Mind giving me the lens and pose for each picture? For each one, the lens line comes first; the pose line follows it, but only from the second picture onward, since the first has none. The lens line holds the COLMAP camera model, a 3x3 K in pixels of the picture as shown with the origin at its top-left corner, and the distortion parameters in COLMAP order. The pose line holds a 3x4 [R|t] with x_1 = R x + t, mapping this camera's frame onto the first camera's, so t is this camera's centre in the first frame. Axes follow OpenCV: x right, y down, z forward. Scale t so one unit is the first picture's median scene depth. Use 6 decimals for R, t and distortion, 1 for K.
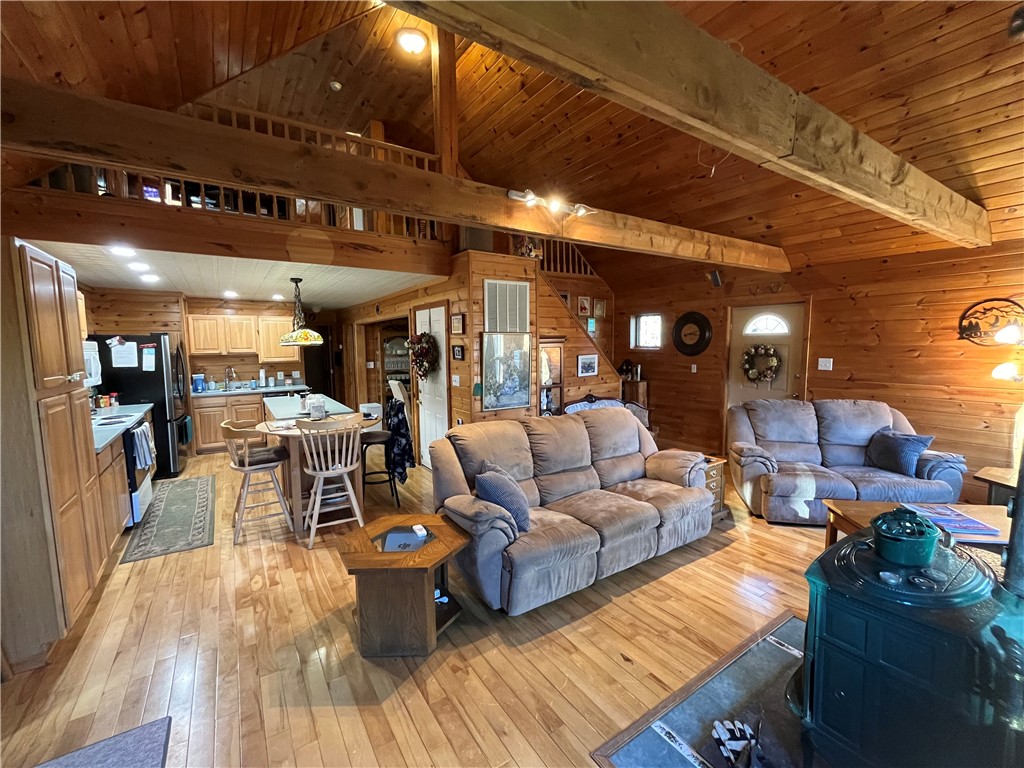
lens RADIAL K [[420.9, 0, 511.1], [0, 420.9, 384.8], [0, 0, 1]] dist [-0.002667, -0.000072]
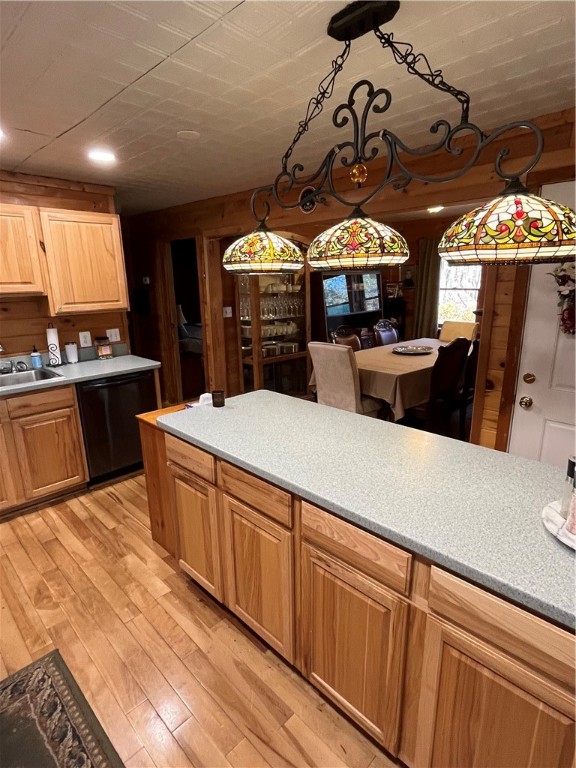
lens RADIAL K [[409.8, 0, 287.8], [0, 409.8, 380.6], [0, 0, 1]] dist [0.020736, 0.000571]
pose [[0.981152, -0.055316, 0.185153, -0.413947], [0.027740, 0.988547, 0.148341, -0.040011], [-0.191238, -0.140409, 0.971449, 0.480366]]
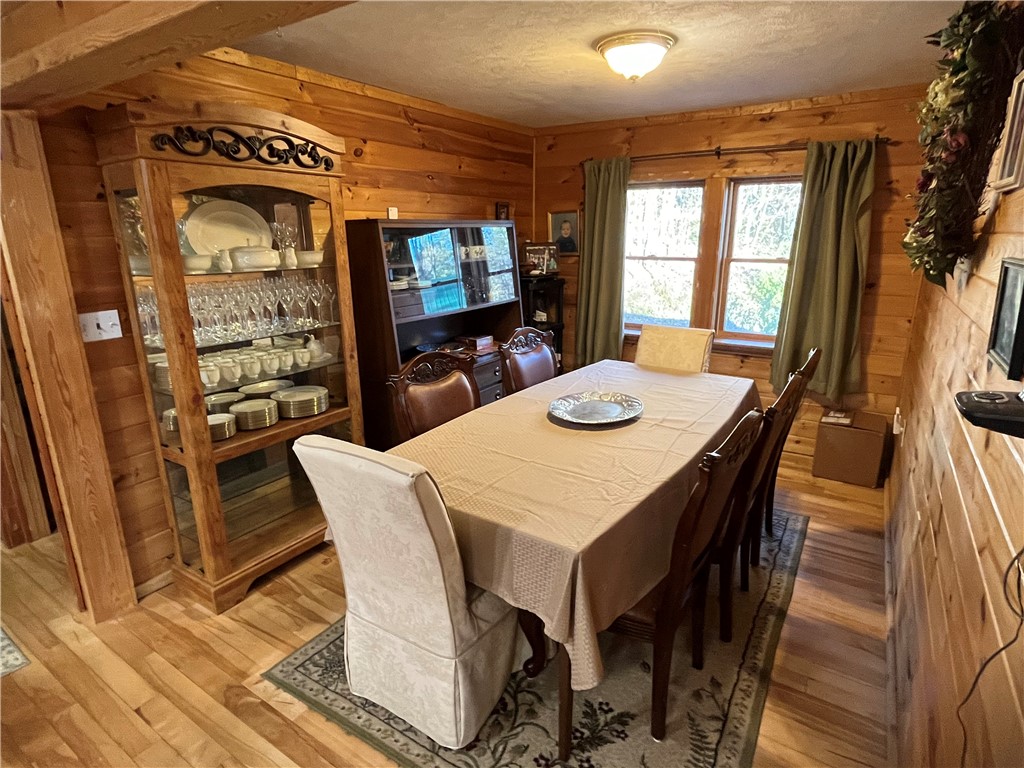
lens RADIAL K [[546.4, 0, 510.1], [0, 546.4, 385.4], [0, 0, 1]] dist [0.020736, 0.000571]
pose [[0.921623, -0.102792, 0.374226, -0.288977], [0.037168, 0.983231, 0.178538, -0.067268], [-0.386303, -0.150636, 0.909988, 0.760816]]
